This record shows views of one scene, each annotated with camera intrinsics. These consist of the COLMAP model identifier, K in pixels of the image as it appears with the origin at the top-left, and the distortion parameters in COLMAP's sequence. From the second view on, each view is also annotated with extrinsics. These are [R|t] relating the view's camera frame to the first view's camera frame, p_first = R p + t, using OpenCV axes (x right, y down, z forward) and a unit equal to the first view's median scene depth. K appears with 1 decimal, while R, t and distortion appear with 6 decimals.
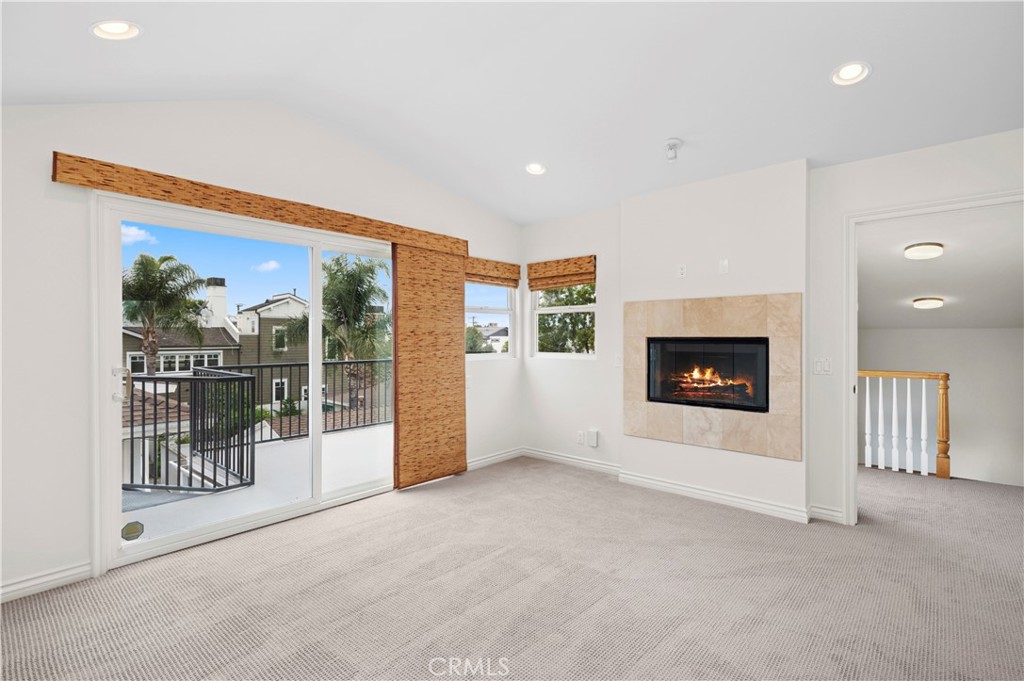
lens RADIAL K [[476.0, 0, 509.0], [0, 476.0, 335.3], [0, 0, 1]] dist [0.003841, -0.000914]
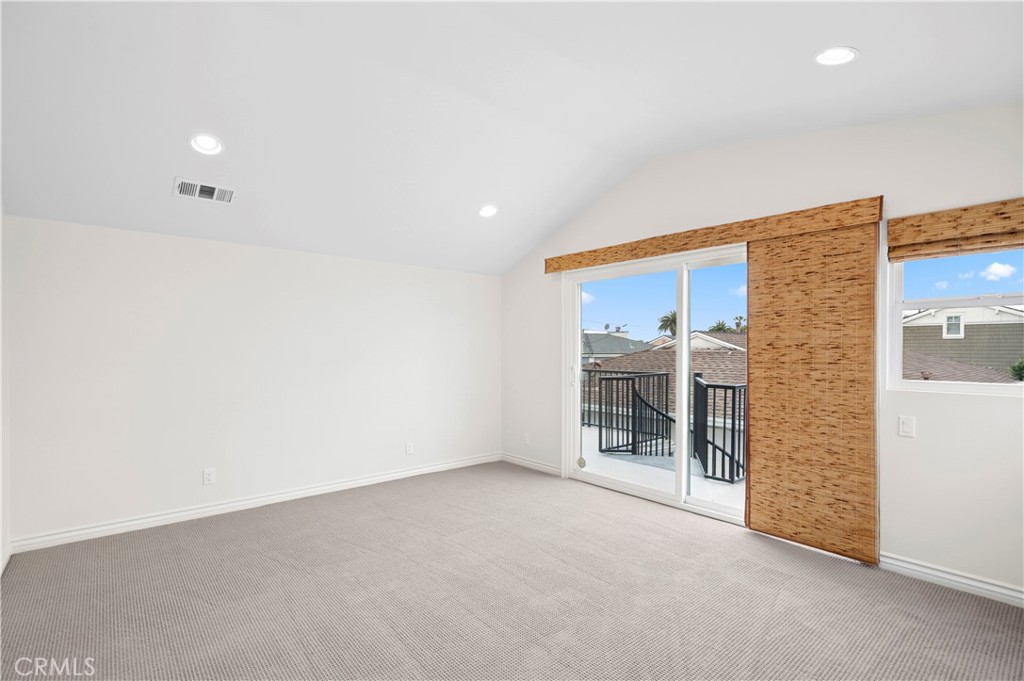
lens RADIAL K [[476.0, 0, 517.4], [0, 476.0, 348.0], [0, 0, 1]] dist [0.003841, -0.000914]
pose [[-0.116777, -0.000226, -0.993158, 0.645083], [0.003091, 0.999995, -0.000591, -0.002209], [0.993153, -0.003139, -0.116776, 0.664733]]
